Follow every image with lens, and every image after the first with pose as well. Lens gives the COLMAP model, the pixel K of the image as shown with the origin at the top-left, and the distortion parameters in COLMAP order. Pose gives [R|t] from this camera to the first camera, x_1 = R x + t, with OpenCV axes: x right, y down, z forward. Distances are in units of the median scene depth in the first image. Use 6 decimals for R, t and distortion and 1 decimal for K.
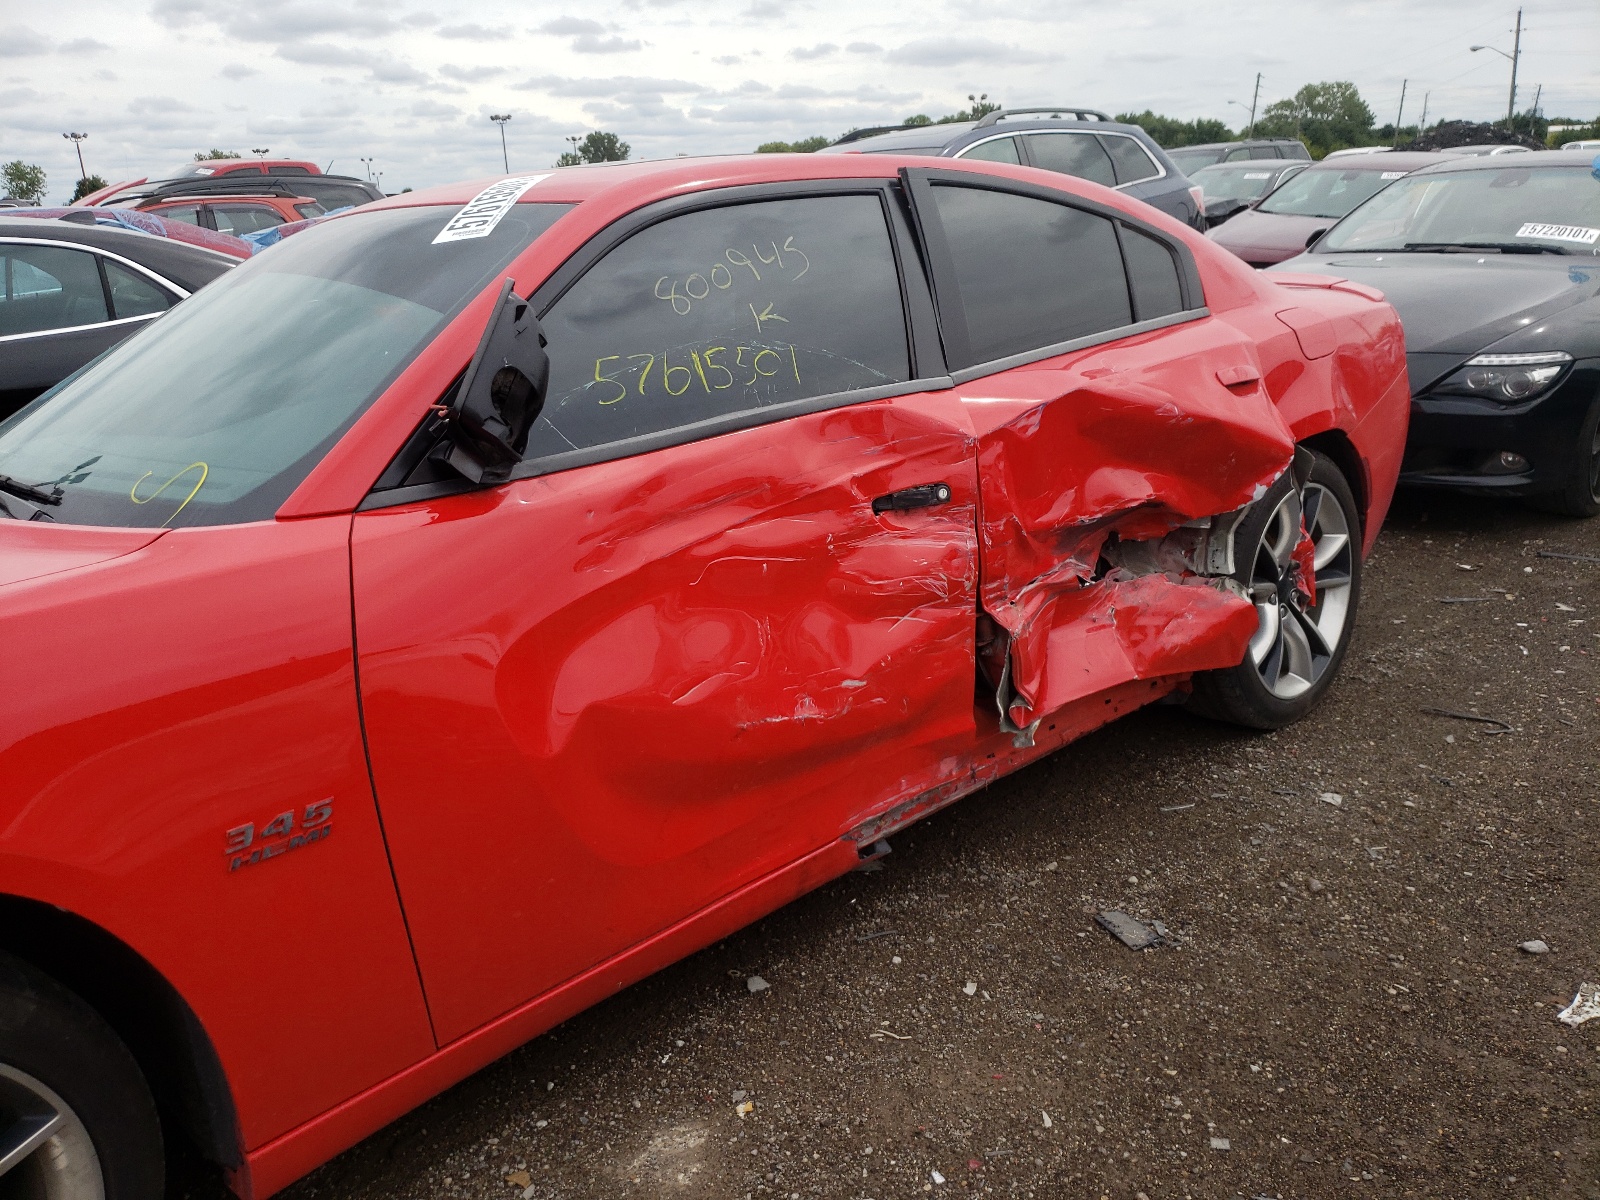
lens RADIAL K [[1227.2, 0, 799.8], [0, 1227.2, 606.2], [0, 0, 1]] dist [0.002825, 0.023447]
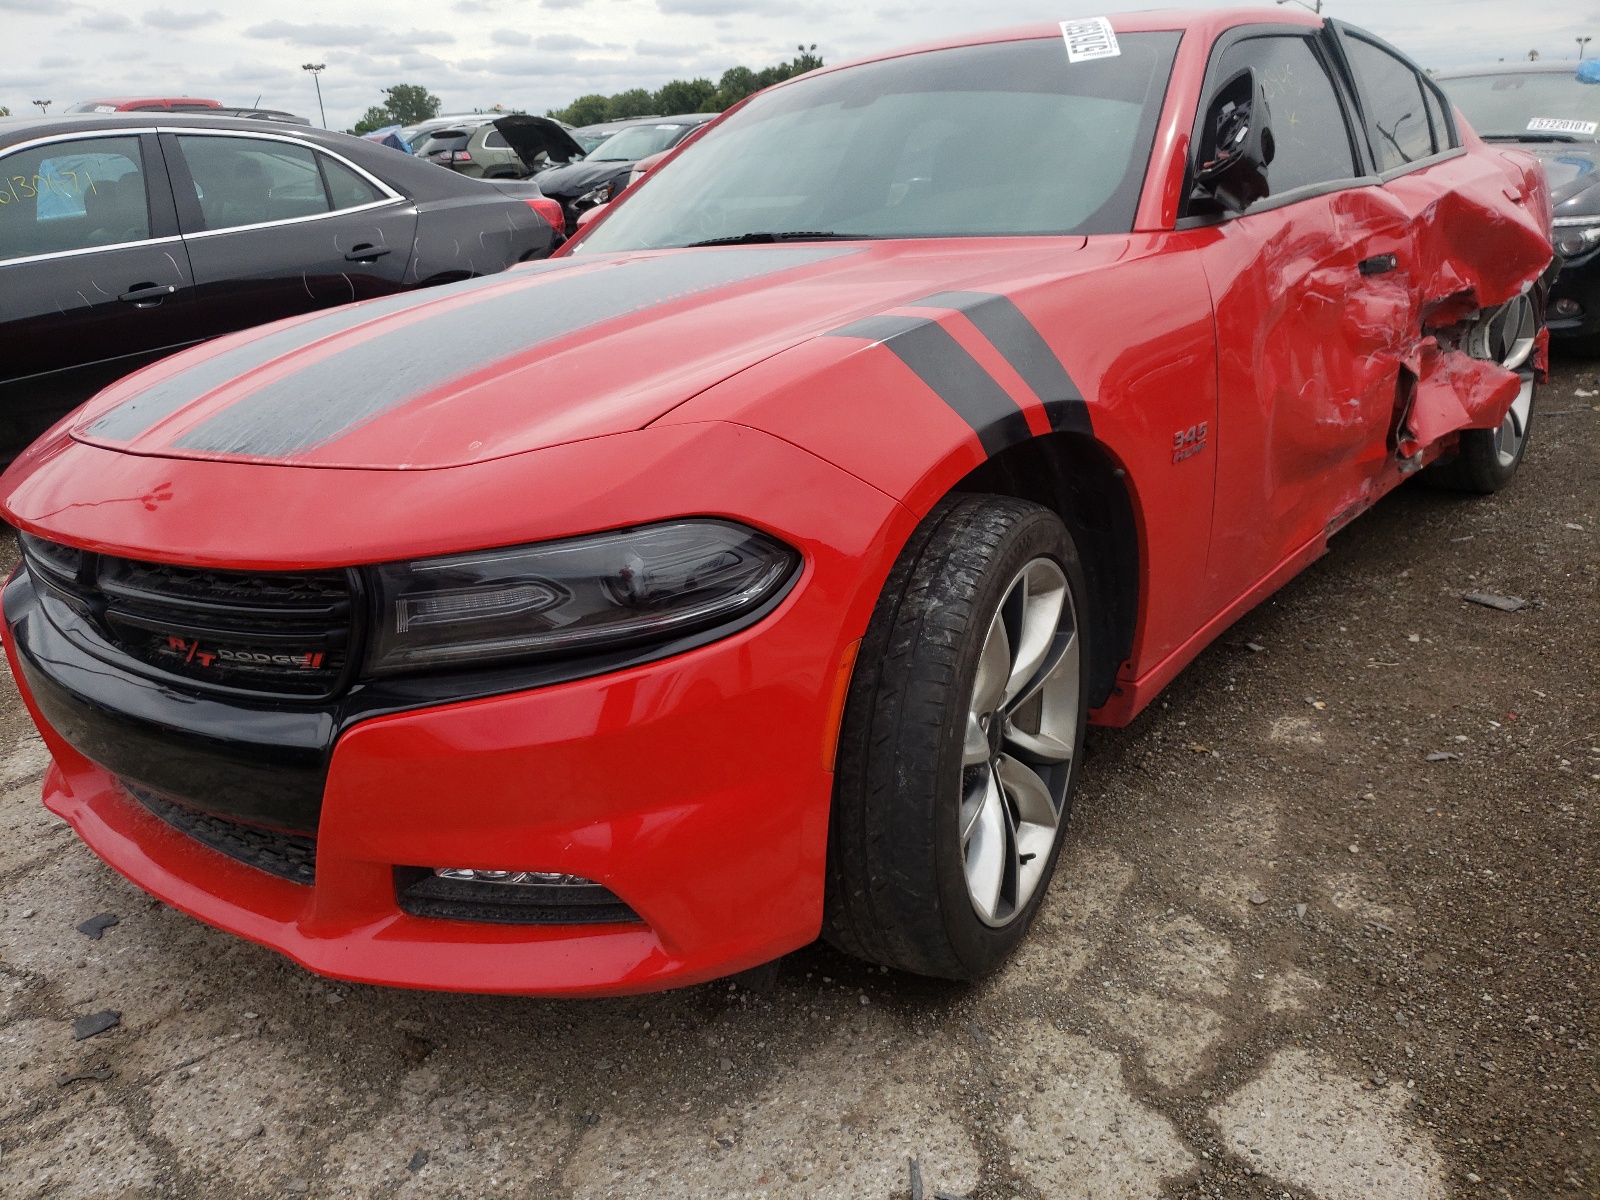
lens RADIAL K [[1227.2, 0, 794.9], [0, 1227.2, 606.9], [0, 0, 1]] dist [0.002825, 0.023447]
pose [[0.992830, -0.050026, 0.108566, -0.674289], [0.046264, 0.998247, 0.036906, 0.196907], [-0.110222, -0.031619, 0.993404, -0.253714]]
